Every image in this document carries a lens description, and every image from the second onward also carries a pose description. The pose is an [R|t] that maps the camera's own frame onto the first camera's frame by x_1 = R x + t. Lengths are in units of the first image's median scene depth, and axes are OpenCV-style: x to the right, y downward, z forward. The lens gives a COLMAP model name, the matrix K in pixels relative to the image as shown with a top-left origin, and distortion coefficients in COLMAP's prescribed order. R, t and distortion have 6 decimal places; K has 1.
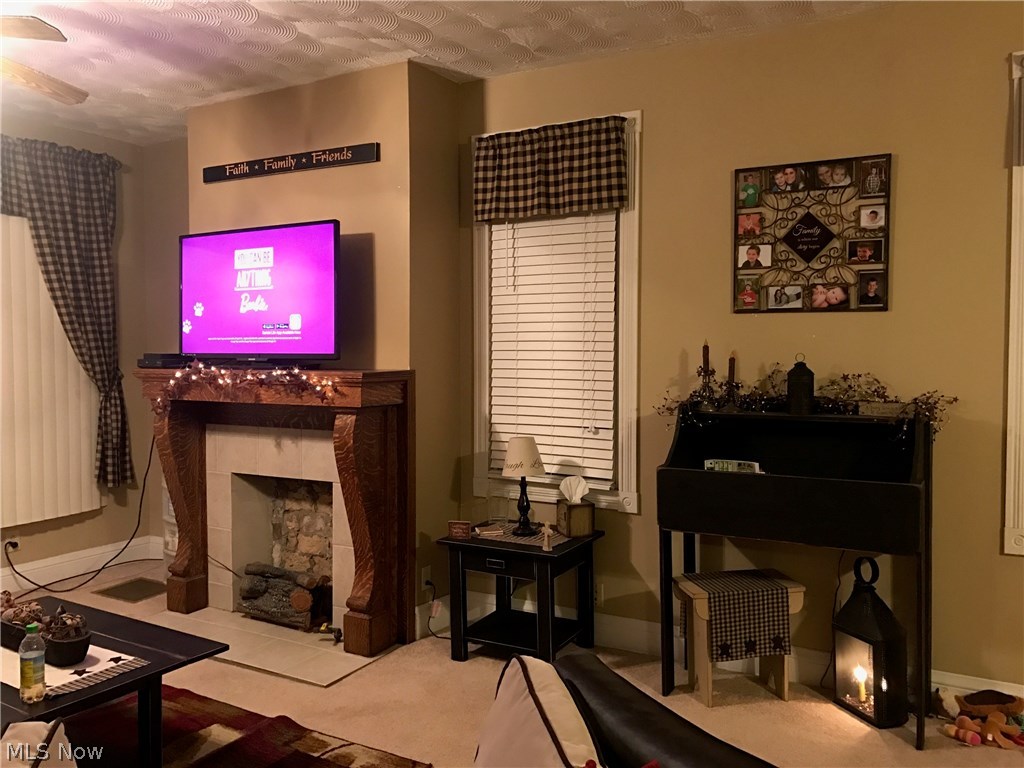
lens RADIAL K [[850.5, 0, 512.0], [0, 850.5, 384.0], [0, 0, 1]] dist [0.083484, -0.096727]
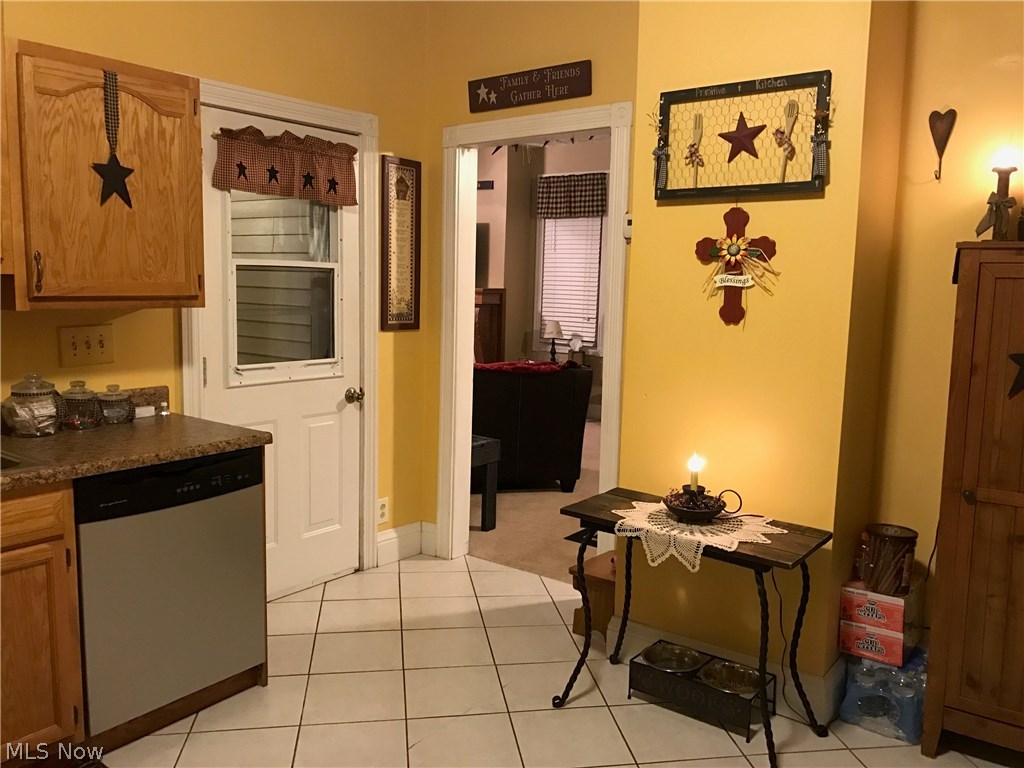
lens RADIAL K [[850.5, 0, 512.0], [0, 850.5, 384.0], [0, 0, 1]] dist [0.083484, -0.096727]
pose [[0.992351, 0.042667, -0.115839, 0.162714], [-0.033935, 0.996505, 0.076331, 0.060544], [0.118691, -0.071816, 0.990331, -1.159474]]
